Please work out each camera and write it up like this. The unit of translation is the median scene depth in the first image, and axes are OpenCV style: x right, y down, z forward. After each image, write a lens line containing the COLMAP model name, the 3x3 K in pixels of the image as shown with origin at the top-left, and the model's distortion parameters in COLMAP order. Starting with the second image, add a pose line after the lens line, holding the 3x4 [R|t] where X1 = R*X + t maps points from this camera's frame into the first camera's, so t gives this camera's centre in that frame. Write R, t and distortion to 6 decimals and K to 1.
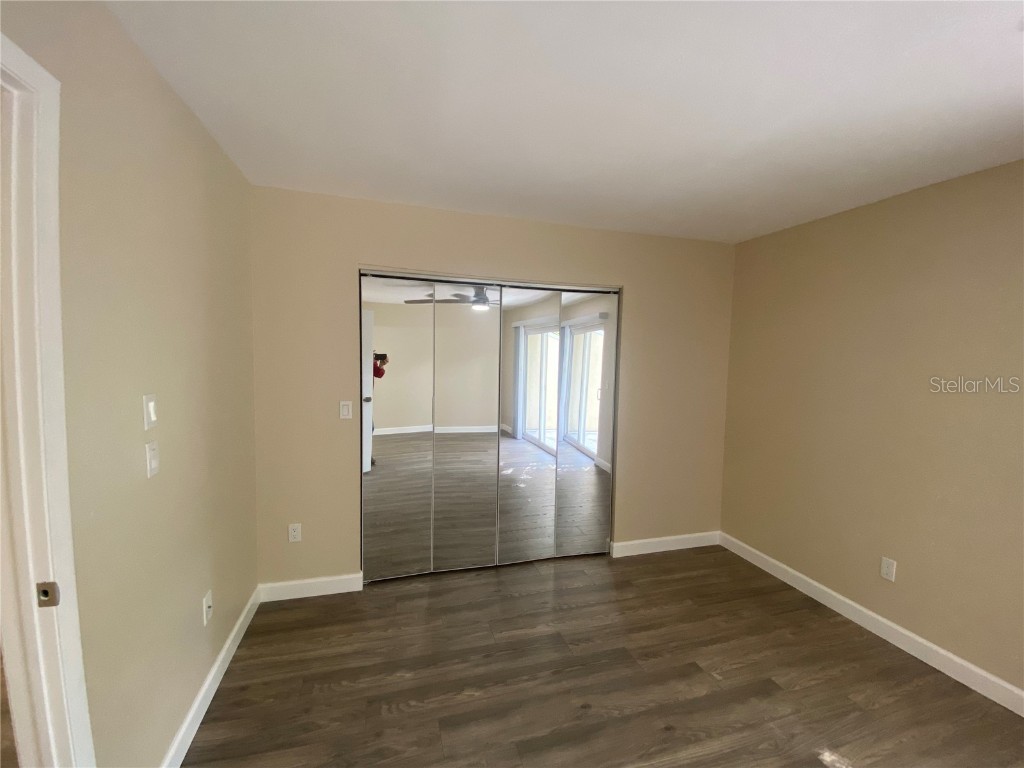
lens RADIAL K [[414.0, 0, 510.2], [0, 414.0, 387.4], [0, 0, 1]] dist [-0.000953, -0.000094]
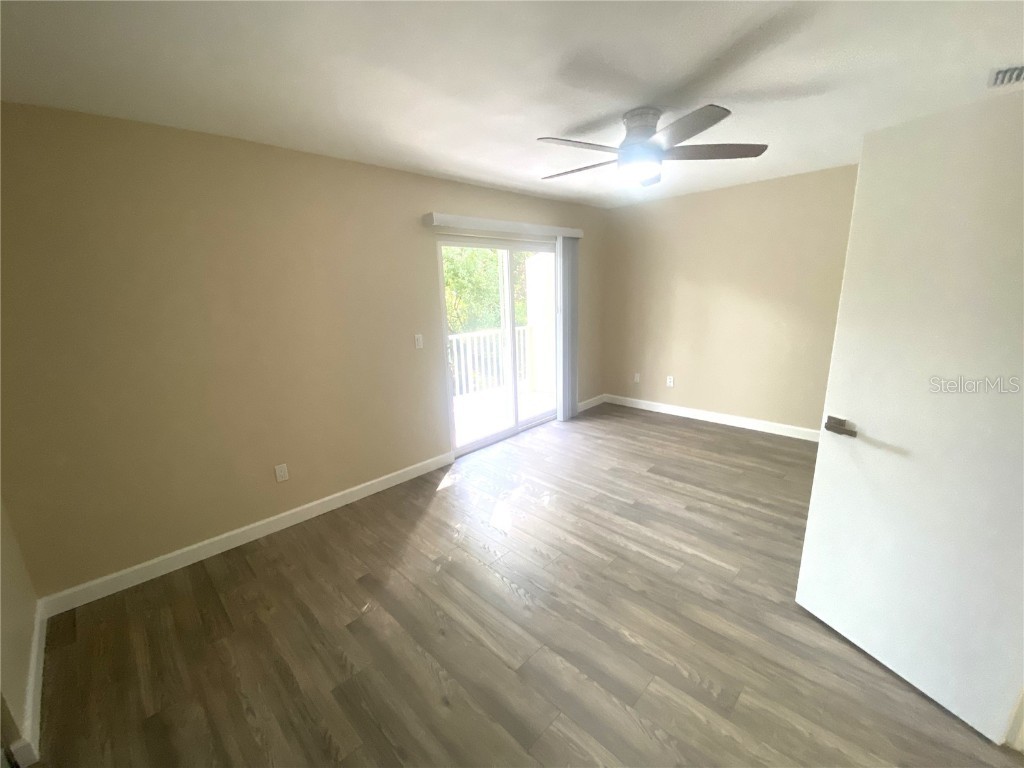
lens RADIAL K [[414.0, 0, 514.8], [0, 414.0, 391.2], [0, 0, 1]] dist [-0.000953, -0.000094]
pose [[-0.481452, -0.207040, 0.851668, -0.431844], [0.088951, 0.955141, 0.282479, -0.074055], [-0.871947, 0.211757, -0.441438, 0.981762]]
